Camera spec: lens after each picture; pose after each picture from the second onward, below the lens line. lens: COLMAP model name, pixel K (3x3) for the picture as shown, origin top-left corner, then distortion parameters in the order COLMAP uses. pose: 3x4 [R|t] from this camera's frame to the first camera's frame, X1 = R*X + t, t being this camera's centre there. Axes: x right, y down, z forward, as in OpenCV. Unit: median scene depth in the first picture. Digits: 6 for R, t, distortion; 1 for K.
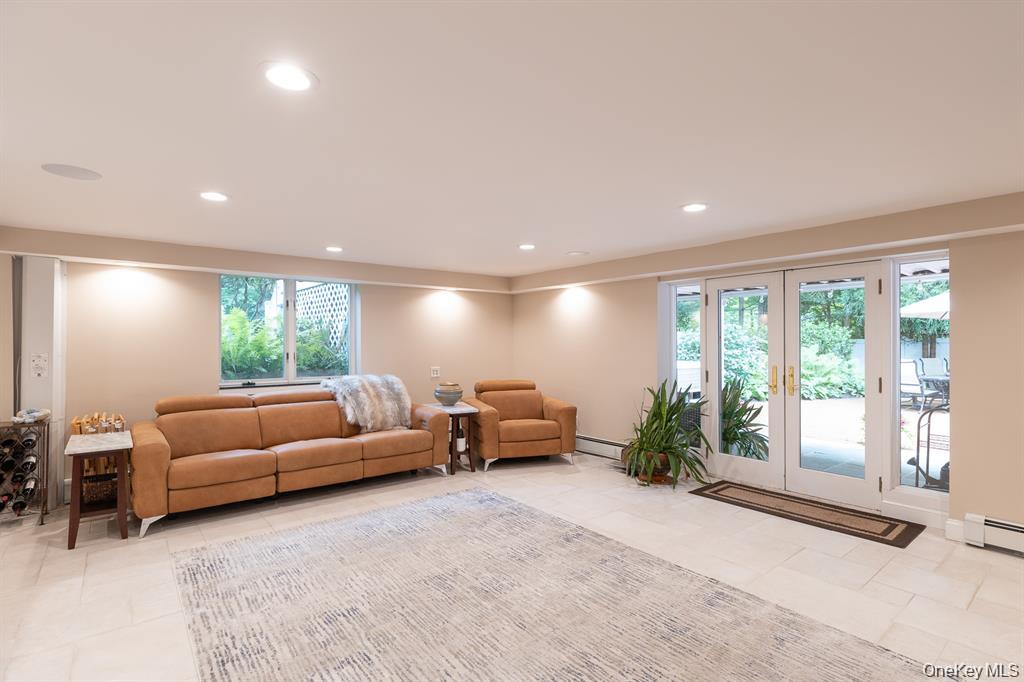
lens RADIAL K [[481.2, 0, 512.0], [0, 481.2, 341.0], [0, 0, 1]] dist [0.002285, -0.000337]
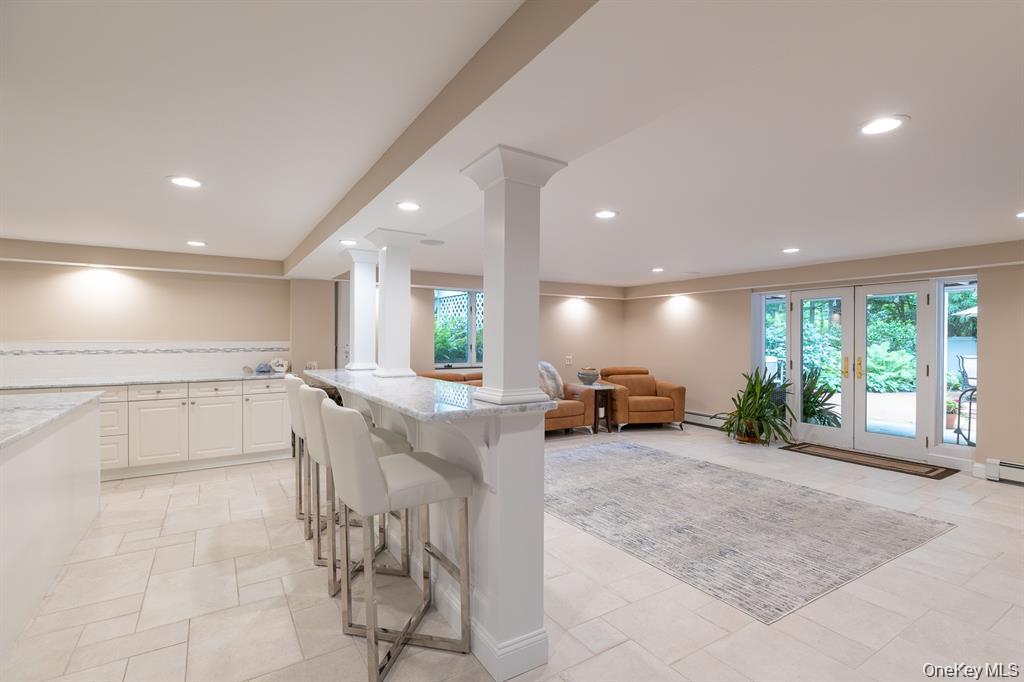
lens RADIAL K [[481.2, 0, 512.0], [0, 481.2, 341.0], [0, 0, 1]] dist [0.002285, -0.000337]
pose [[0.994377, 0.006579, -0.105693, -0.213955], [-0.005597, 0.999938, 0.009585, 0.000166], [0.105750, -0.008940, 0.994353, -0.386268]]
